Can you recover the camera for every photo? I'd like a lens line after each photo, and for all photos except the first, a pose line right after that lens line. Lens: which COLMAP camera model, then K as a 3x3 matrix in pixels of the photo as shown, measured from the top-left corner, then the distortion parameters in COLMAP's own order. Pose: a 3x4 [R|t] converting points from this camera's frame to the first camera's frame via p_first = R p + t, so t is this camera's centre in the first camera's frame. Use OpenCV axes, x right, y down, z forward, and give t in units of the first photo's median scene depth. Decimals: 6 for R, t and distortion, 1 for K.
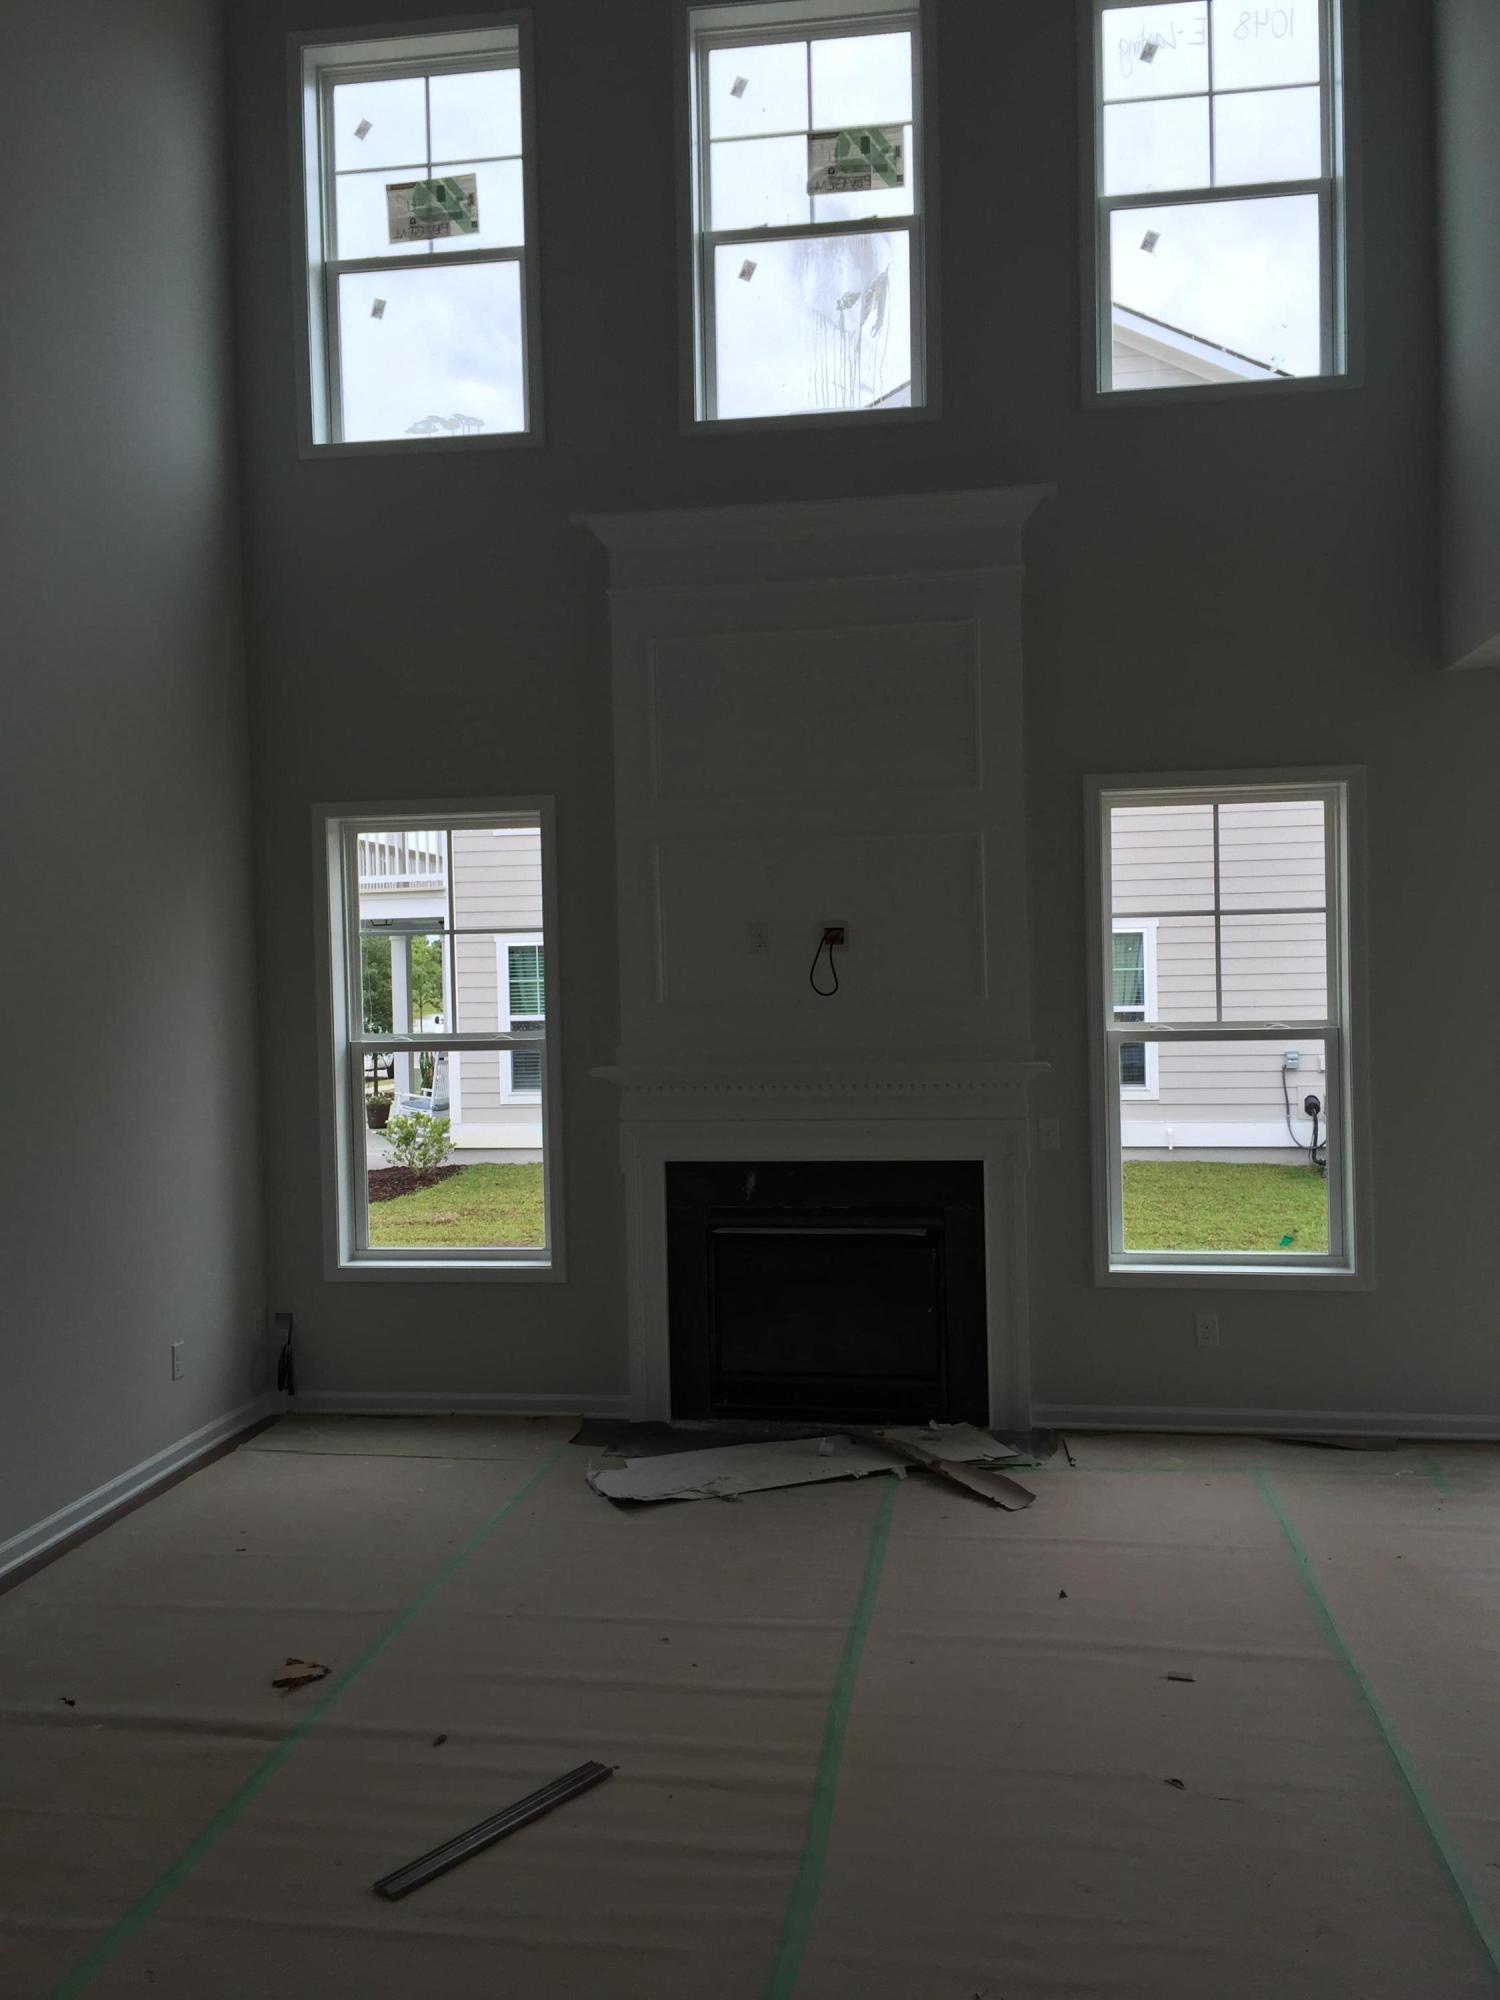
lens RADIAL K [[1695.6, 0, 760.3], [0, 1695.6, 984.3], [0, 0, 1]] dist [0.072590, -0.108040]
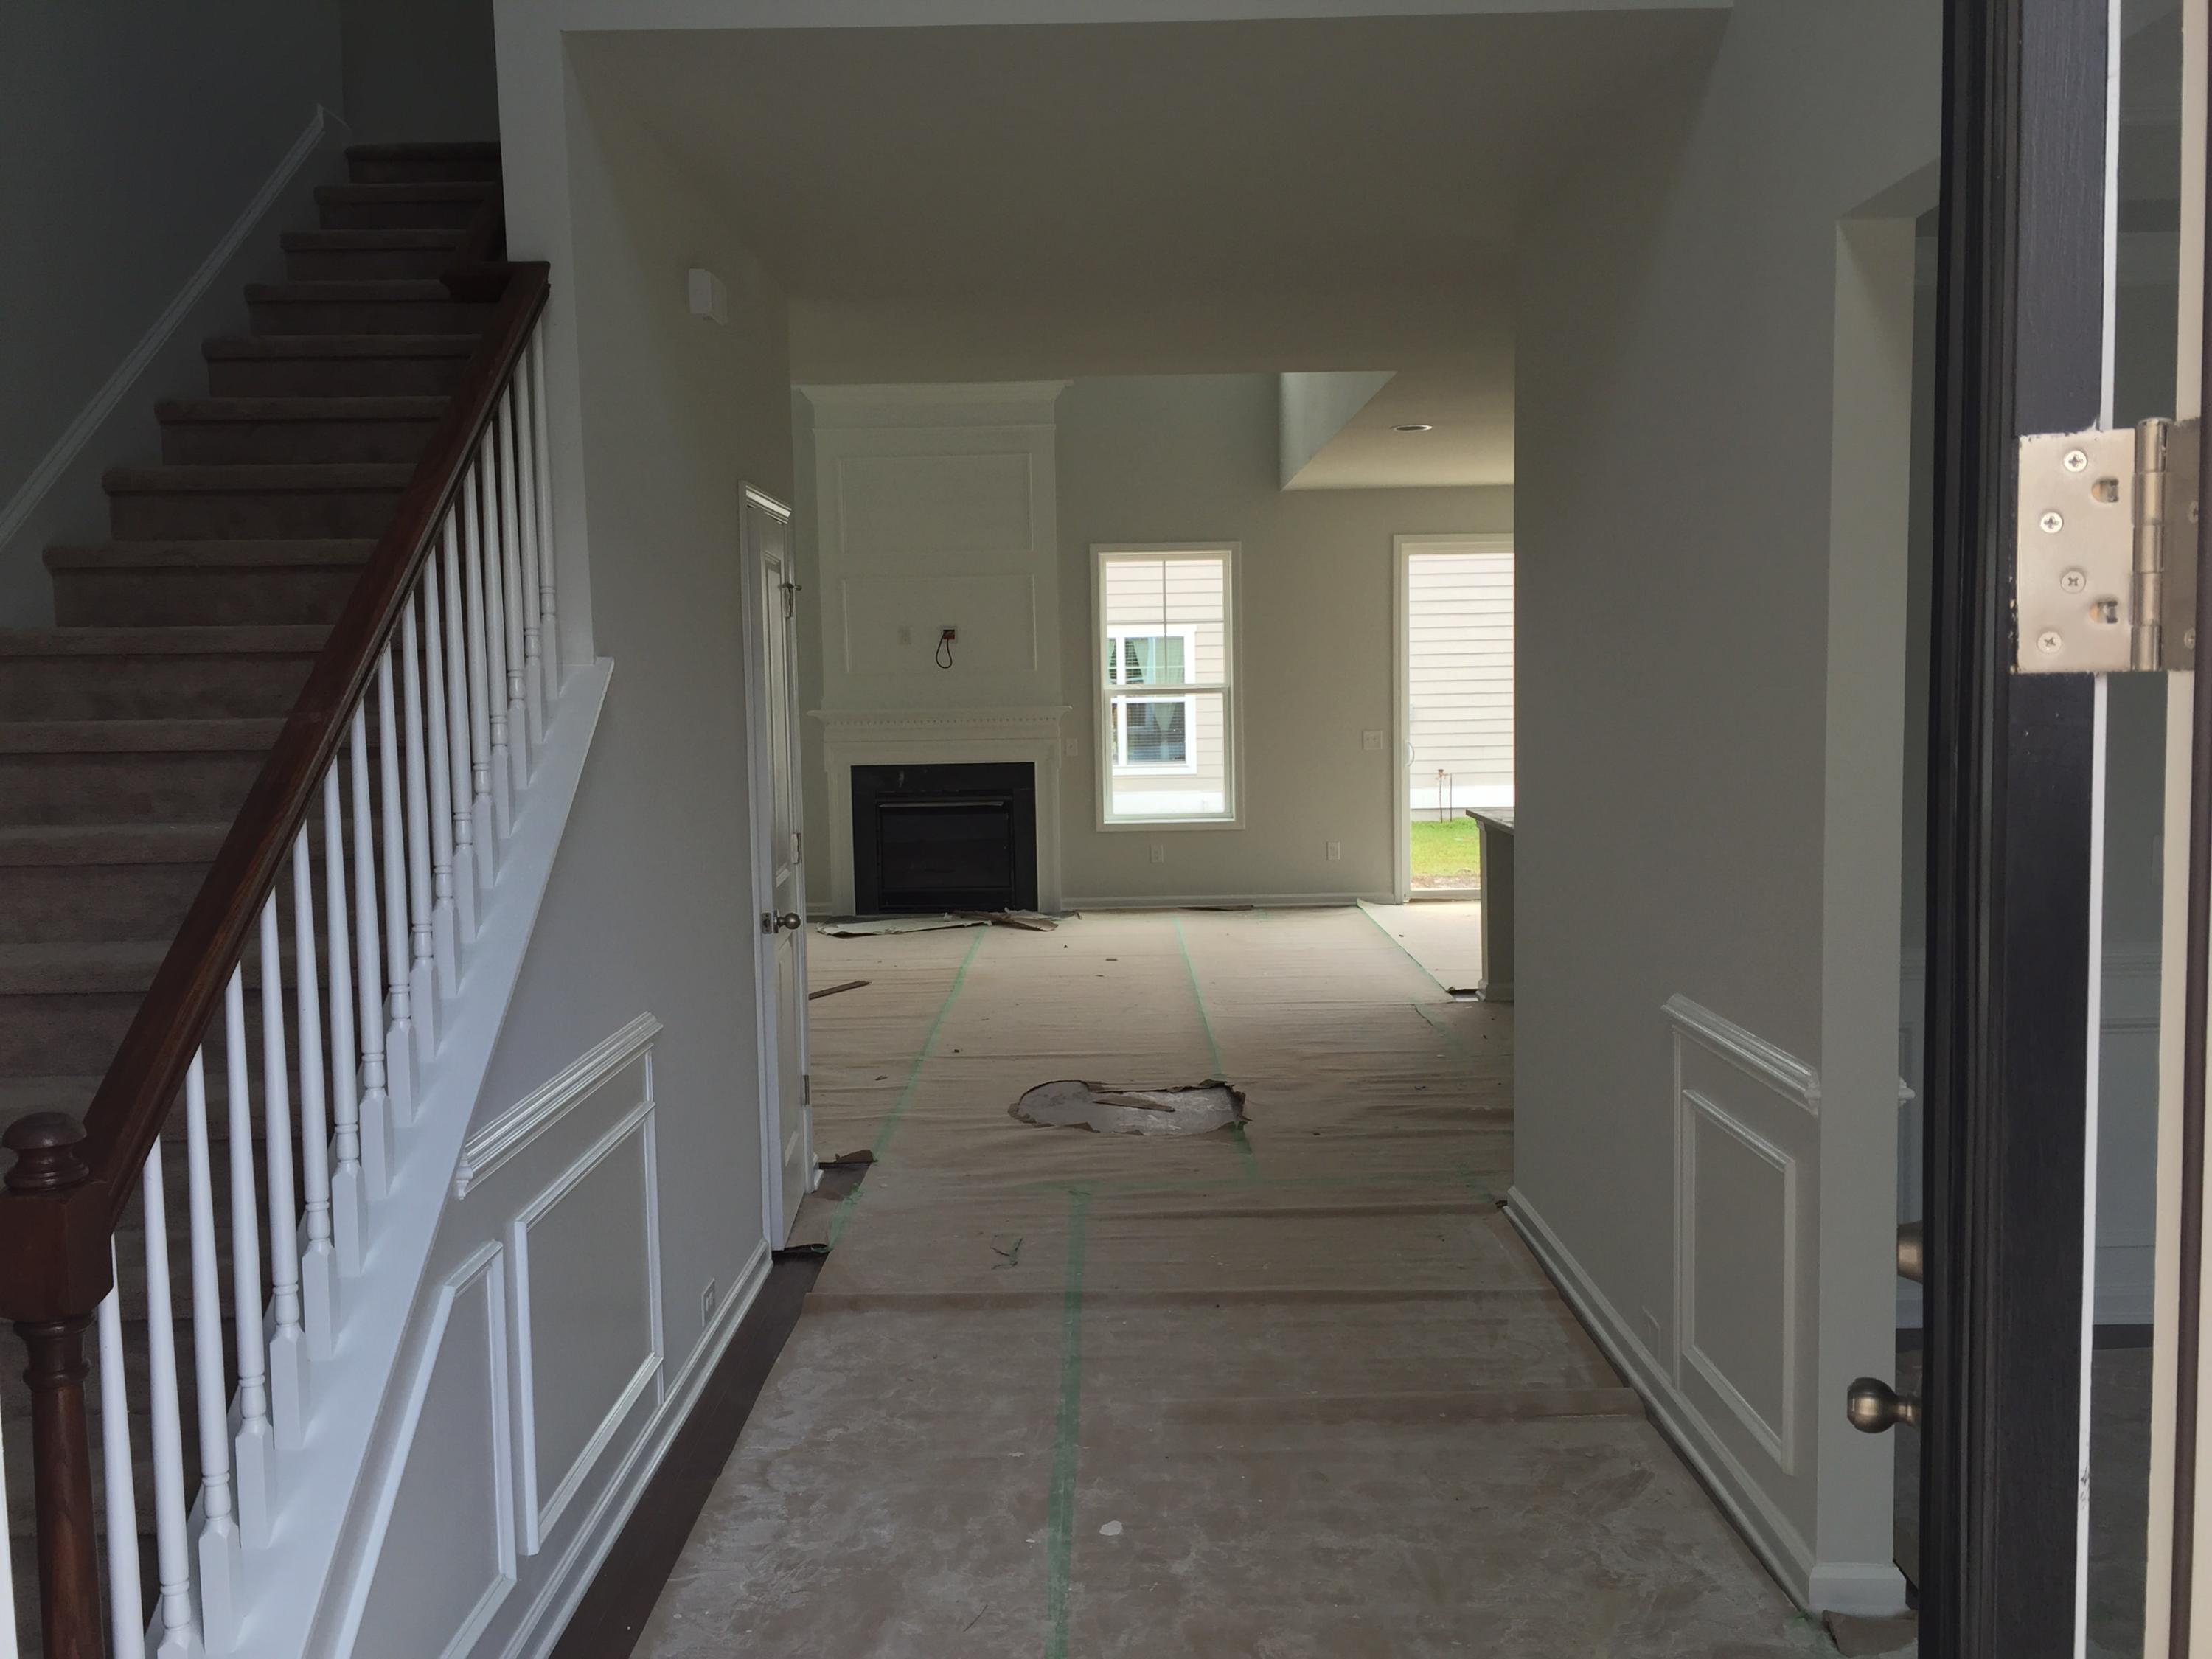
lens RADIAL K [[1875.4, 0, 1106.0], [0, 1875.4, 829.5], [0, 0, 1]] dist [0.072590, -0.108040]
pose [[0.988379, -0.012043, 0.151530, -0.091111], [0.001249, 0.997466, 0.071132, 0.034376], [-0.152002, -0.070117, 0.985890, -0.934381]]
